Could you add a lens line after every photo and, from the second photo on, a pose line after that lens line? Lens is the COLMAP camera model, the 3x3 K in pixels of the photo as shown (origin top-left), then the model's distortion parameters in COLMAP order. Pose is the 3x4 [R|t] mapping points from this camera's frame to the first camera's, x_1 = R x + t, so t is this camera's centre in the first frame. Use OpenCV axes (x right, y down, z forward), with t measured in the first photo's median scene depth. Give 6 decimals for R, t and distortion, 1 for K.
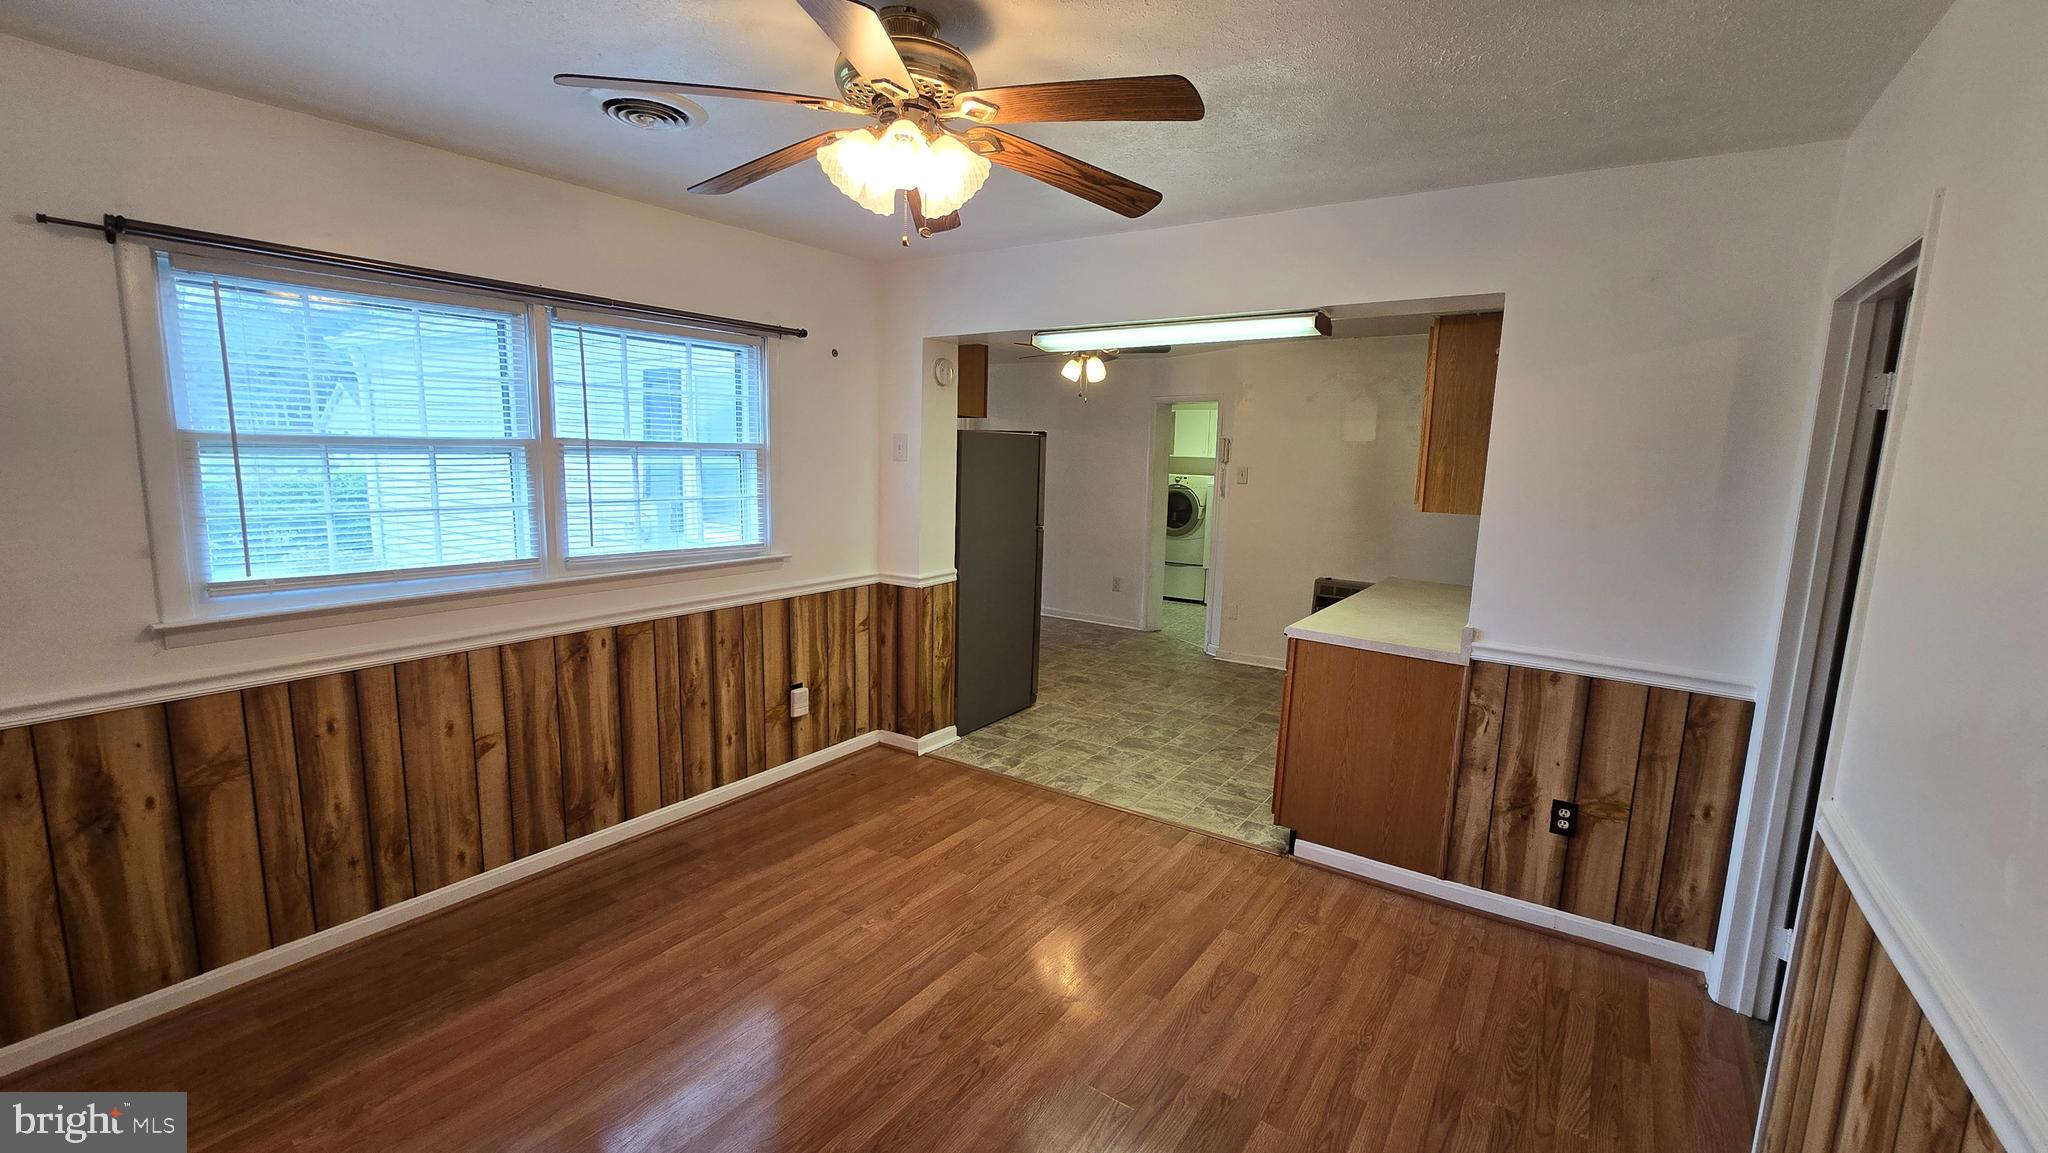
lens RADIAL K [[839.6, 0, 1030.8], [0, 839.6, 572.6], [0, 0, 1]] dist [-0.002566, -0.000302]
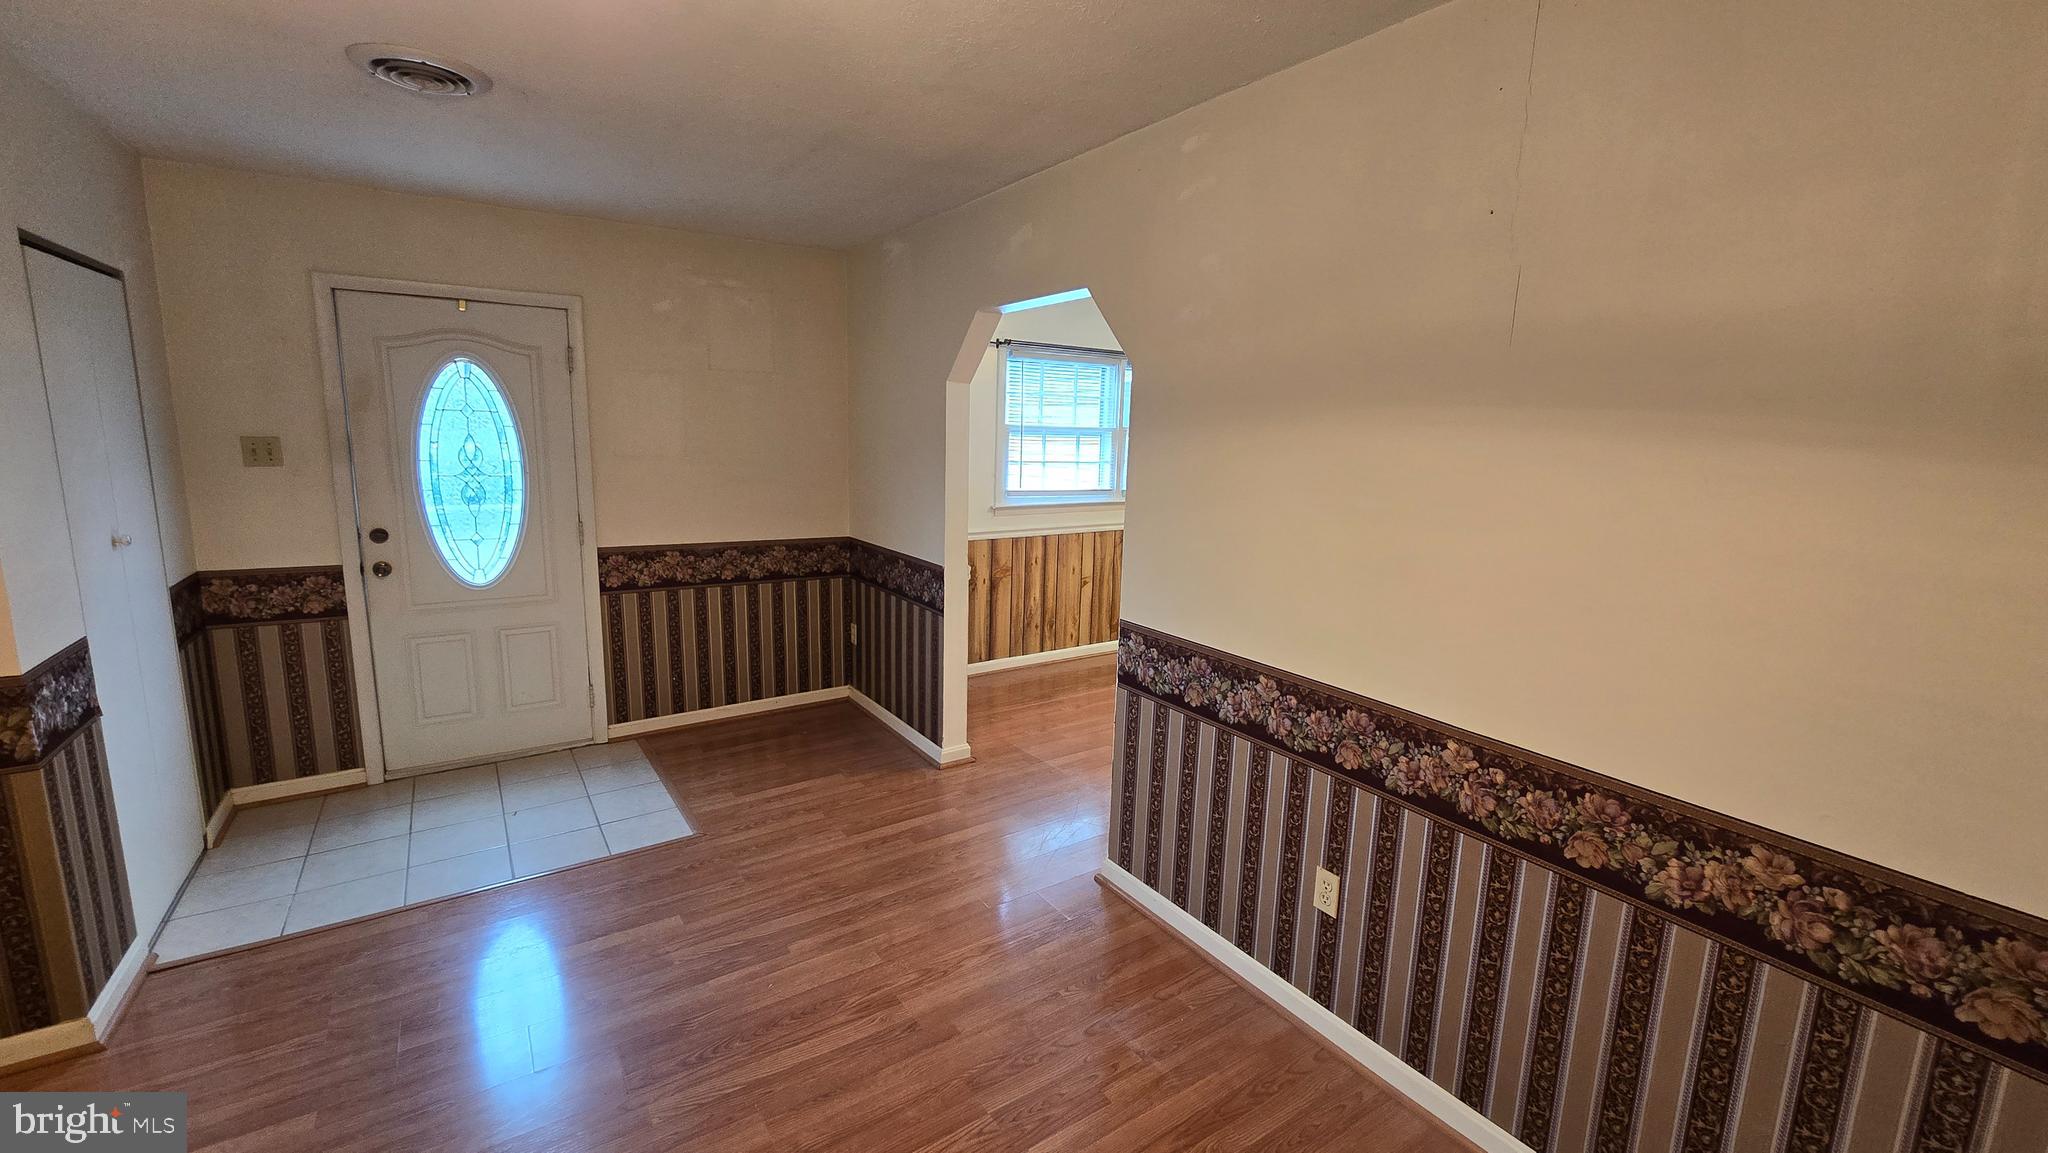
lens RADIAL K [[839.6, 0, 1030.8], [0, 839.6, 572.6], [0, 0, 1]] dist [-0.002566, -0.000302]
pose [[0.934920, 0.057935, -0.350098, -0.058695], [-0.053243, 0.998316, 0.023022, 0.112908], [0.350842, -0.002884, 0.936430, -0.704711]]
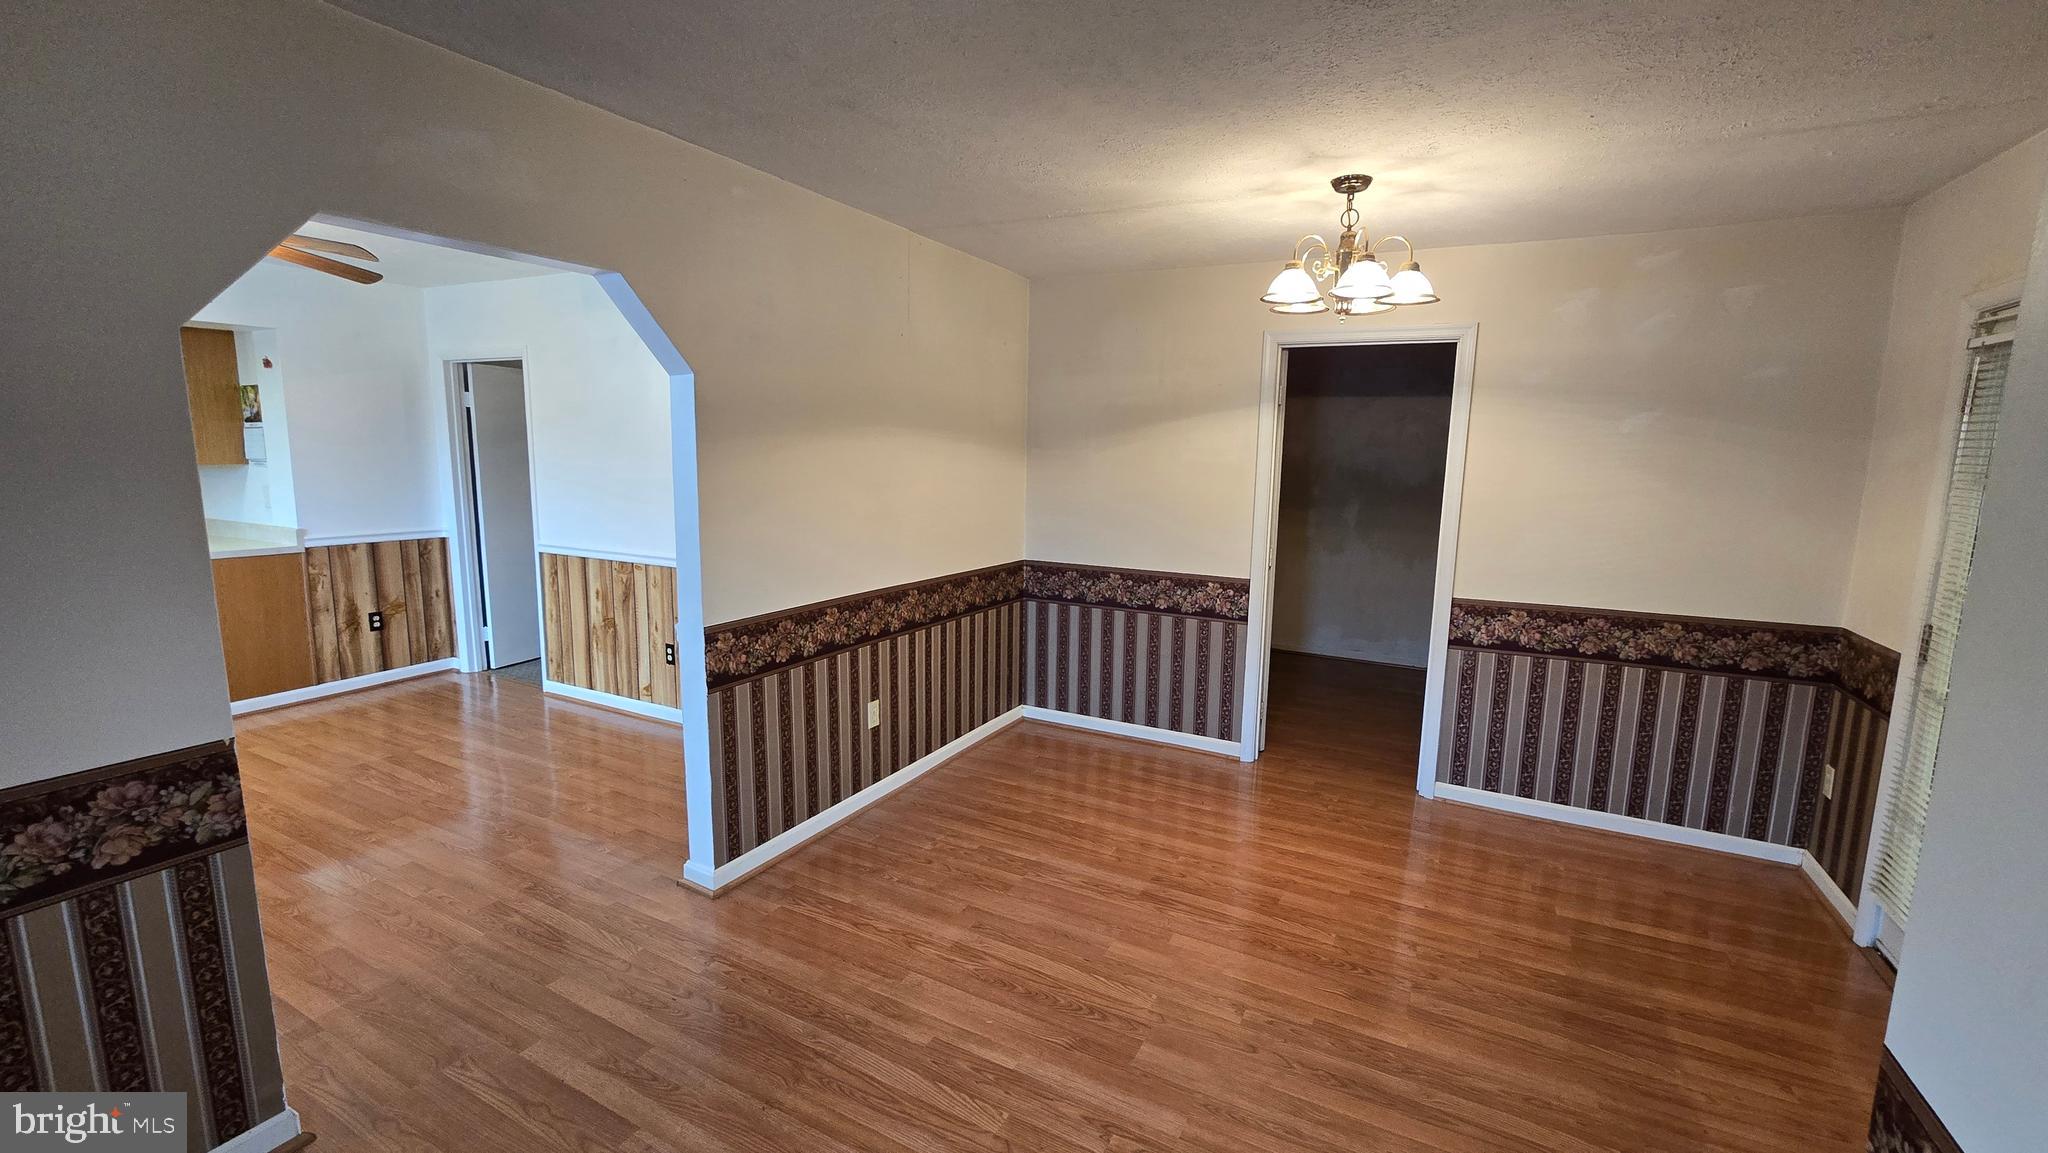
lens RADIAL K [[839.6, 0, 1030.8], [0, 839.6, 572.6], [0, 0, 1]] dist [-0.002566, -0.000302]
pose [[-0.125892, -0.175481, 0.976400, -1.006206], [0.127203, 0.973251, 0.191316, 0.013209], [-0.983855, 0.148286, -0.100203, -0.191853]]
